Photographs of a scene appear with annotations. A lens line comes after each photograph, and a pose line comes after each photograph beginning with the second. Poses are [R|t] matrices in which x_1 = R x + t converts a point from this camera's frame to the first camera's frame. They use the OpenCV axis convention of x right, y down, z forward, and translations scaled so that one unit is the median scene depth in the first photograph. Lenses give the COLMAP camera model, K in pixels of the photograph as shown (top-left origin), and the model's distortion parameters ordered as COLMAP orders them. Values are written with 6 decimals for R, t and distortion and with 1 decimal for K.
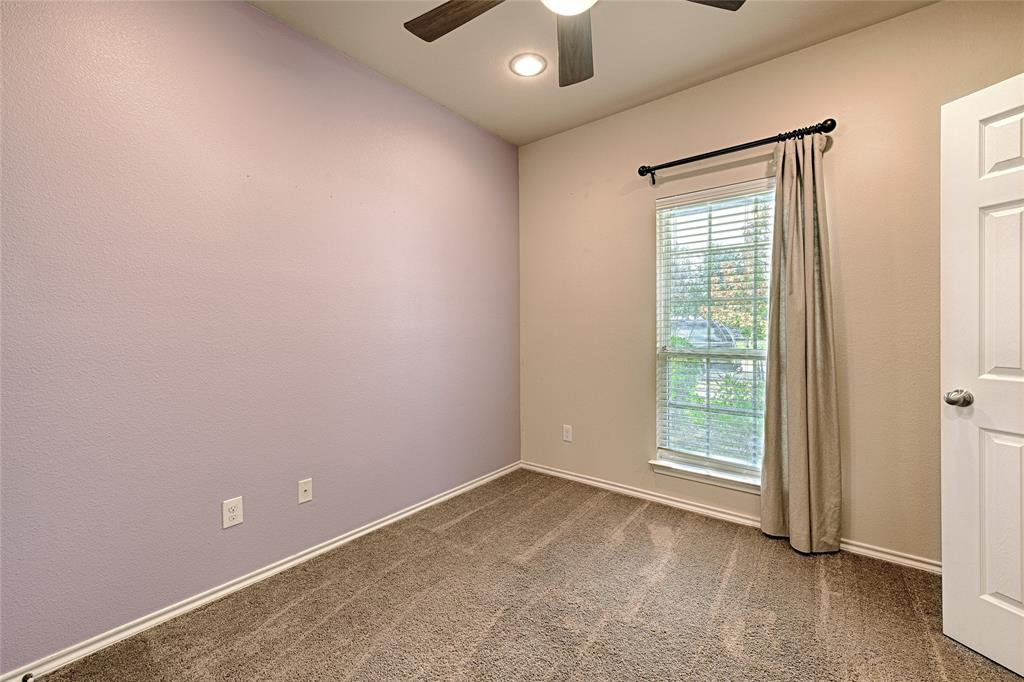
lens RADIAL K [[426.5, 0, 512.0], [0, 426.5, 341.0], [0, 0, 1]] dist [-0.000277, -0.000304]
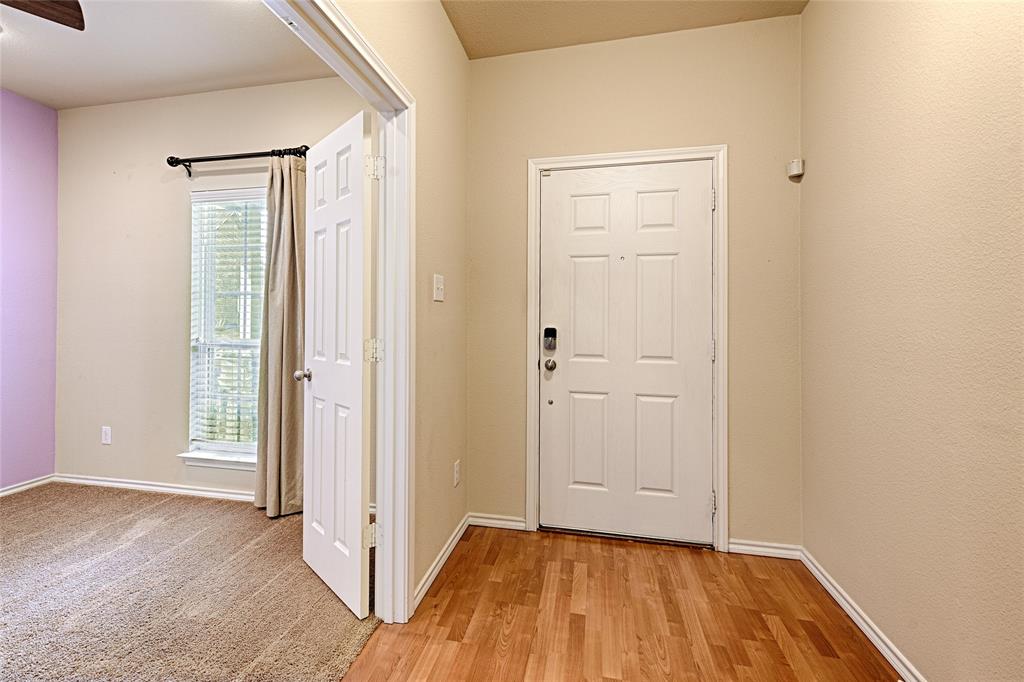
lens RADIAL K [[441.2, 0, 509.2], [0, 441.2, 327.7], [0, 0, 1]] dist [-0.000623, -0.000258]
pose [[0.885800, 0.007024, 0.464015, 0.532577], [0.002765, 0.999788, -0.020411, 0.011561], [-0.464060, 0.019363, 0.885592, -0.268360]]
